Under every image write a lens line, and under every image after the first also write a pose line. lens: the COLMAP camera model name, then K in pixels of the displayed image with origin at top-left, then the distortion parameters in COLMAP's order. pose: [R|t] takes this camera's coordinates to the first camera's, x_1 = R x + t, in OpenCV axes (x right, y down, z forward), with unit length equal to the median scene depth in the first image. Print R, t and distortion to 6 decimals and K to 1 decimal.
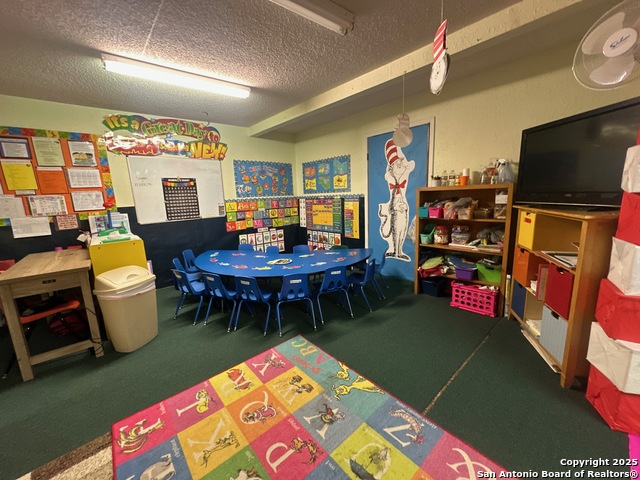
lens RADIAL K [[256.3, 0, 319.6], [0, 256.3, 238.2], [0, 0, 1]] dist [0.013352, -0.000692]
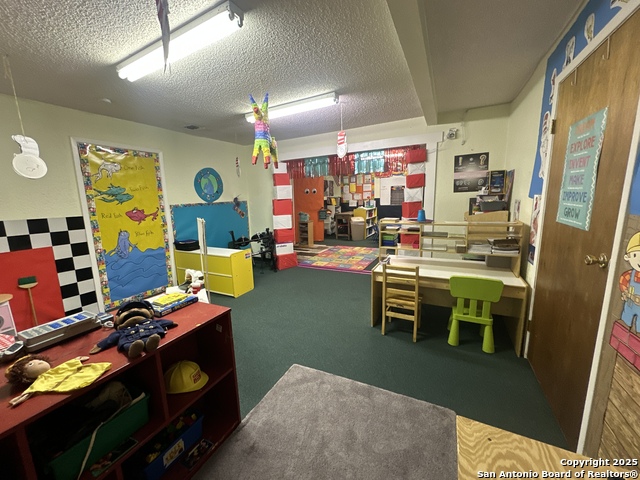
lens RADIAL K [[256.3, 0, 317.8], [0, 256.3, 239.8], [0, 0, 1]] dist [0.013352, -0.000692]
pose [[0.378709, 0.179212, -0.907999, 1.512637], [-0.153617, 0.979637, 0.129281, 0.049206], [0.912678, 0.090524, 0.398528, -0.555633]]
